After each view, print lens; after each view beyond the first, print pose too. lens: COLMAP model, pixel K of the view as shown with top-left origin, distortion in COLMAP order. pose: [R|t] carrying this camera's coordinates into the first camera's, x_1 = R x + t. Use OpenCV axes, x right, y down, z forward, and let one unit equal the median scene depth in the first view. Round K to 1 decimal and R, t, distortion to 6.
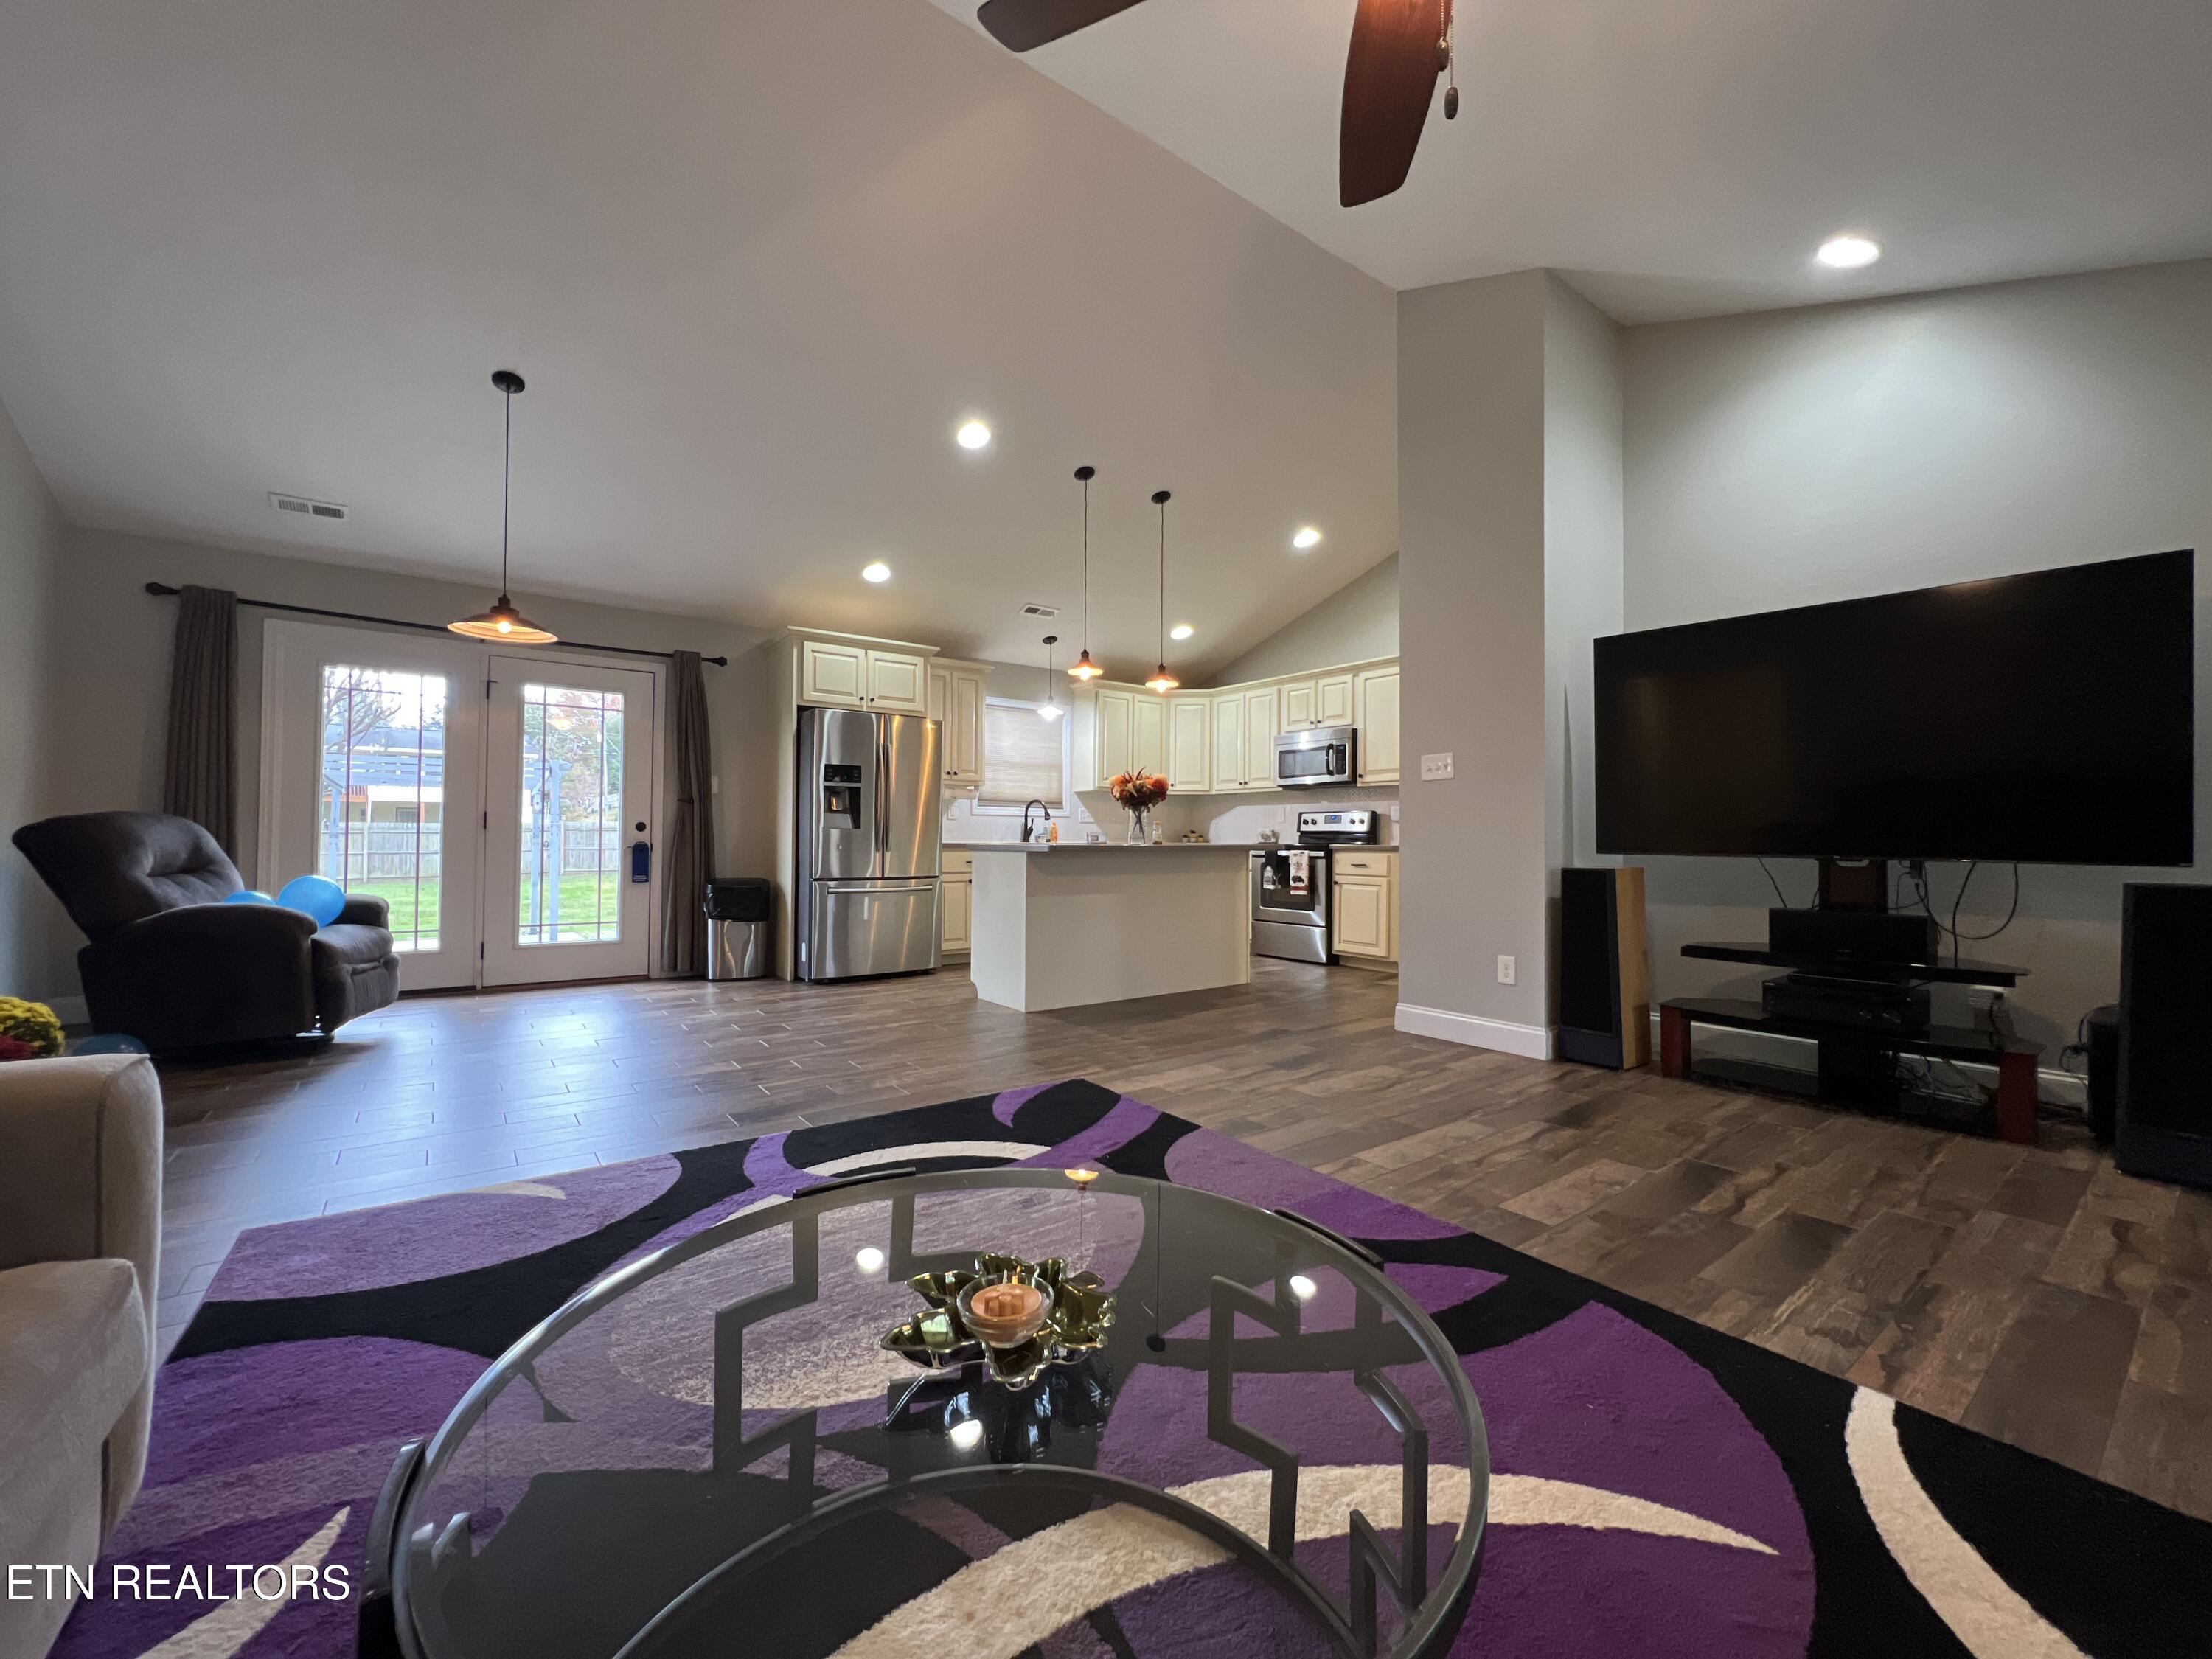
lens RADIAL K [[886.8, 0, 1106.0], [0, 886.8, 829.5], [0, 0, 1]] dist [-0.000267, 0.000020]
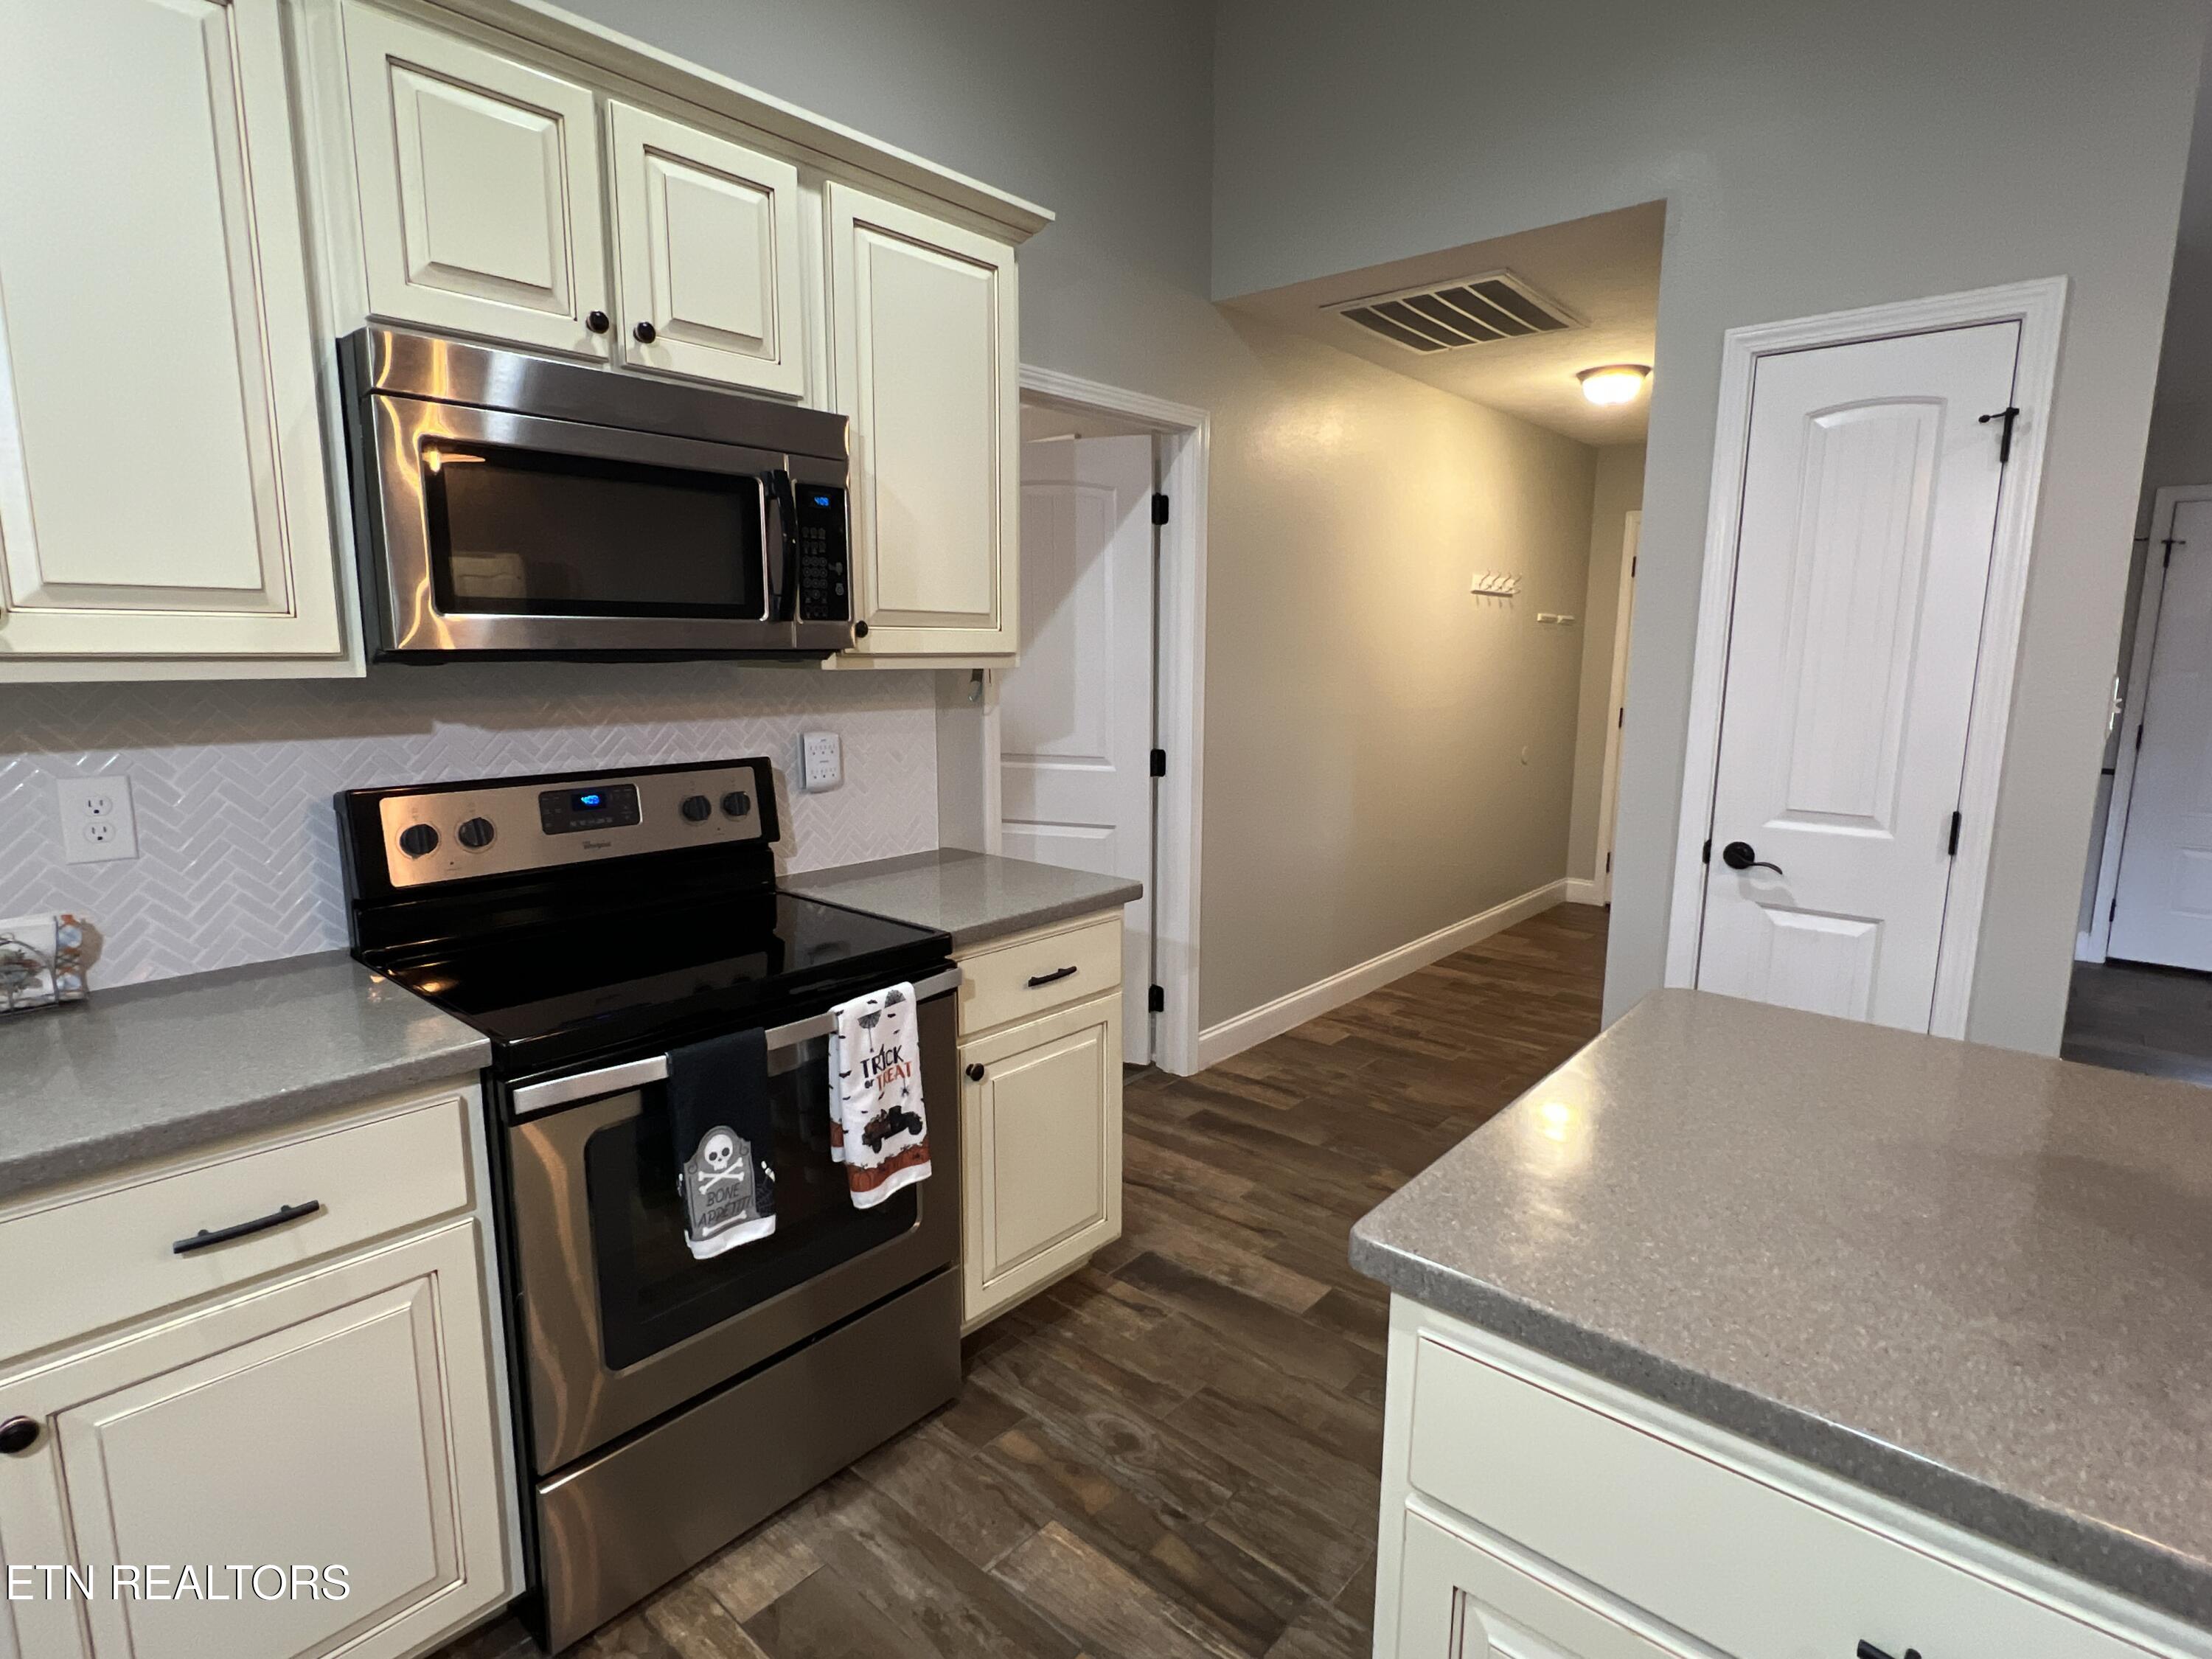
lens RADIAL K [[1126.5, 0, 1103.3], [0, 1126.5, 819.2], [0, 0, 1]] dist [-0.001814, -0.000732]
pose [[-0.201285, -0.158043, 0.966699, -0.073520], [-0.018151, 0.987330, 0.157636, -0.105321], [-0.979365, 0.014183, -0.201603, 1.784399]]
